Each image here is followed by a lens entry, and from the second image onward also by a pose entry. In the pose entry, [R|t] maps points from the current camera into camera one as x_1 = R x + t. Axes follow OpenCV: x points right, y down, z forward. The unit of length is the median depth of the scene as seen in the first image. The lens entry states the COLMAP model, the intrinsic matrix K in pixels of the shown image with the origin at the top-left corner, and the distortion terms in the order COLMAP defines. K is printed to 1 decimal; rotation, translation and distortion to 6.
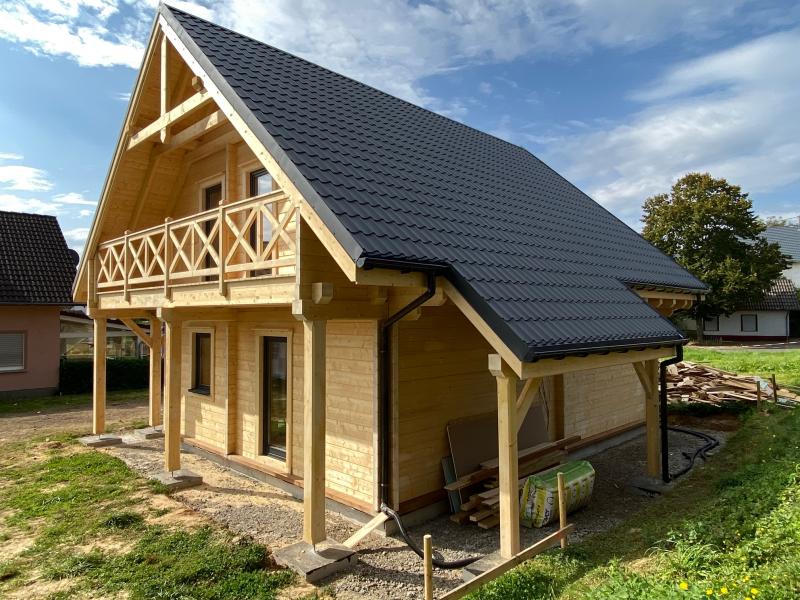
lens RADIAL K [[542.2, 0, 399.6], [0, 542.2, 299.5], [0, 0, 1]] dist [-0.007490, -0.001636]
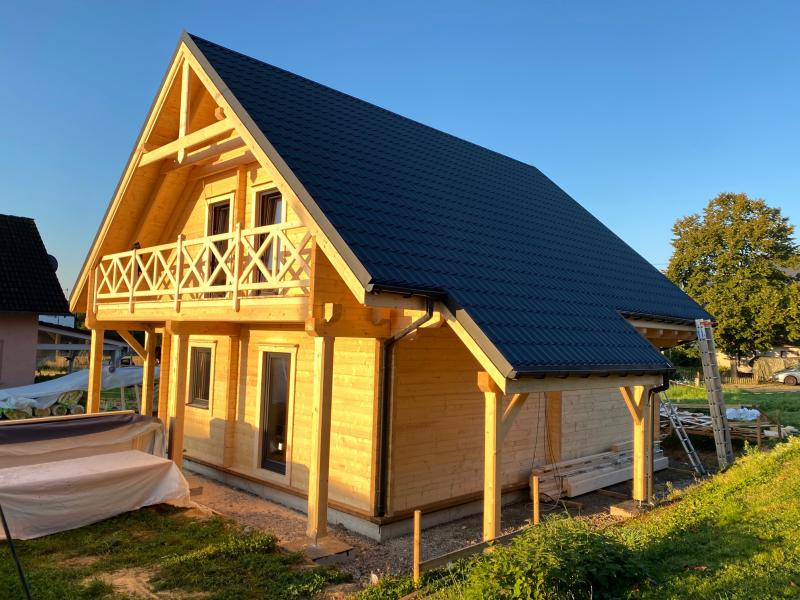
lens RADIAL K [[632.7, 0, 404.9], [0, 632.7, 299.4], [0, 0, 1]] dist [0.019165, -0.003137]
pose [[0.999337, 0.035216, 0.009286, -0.005126], [-0.034878, 0.998801, -0.034348, 0.000102], [-0.010485, 0.034001, 0.999367, -0.223594]]
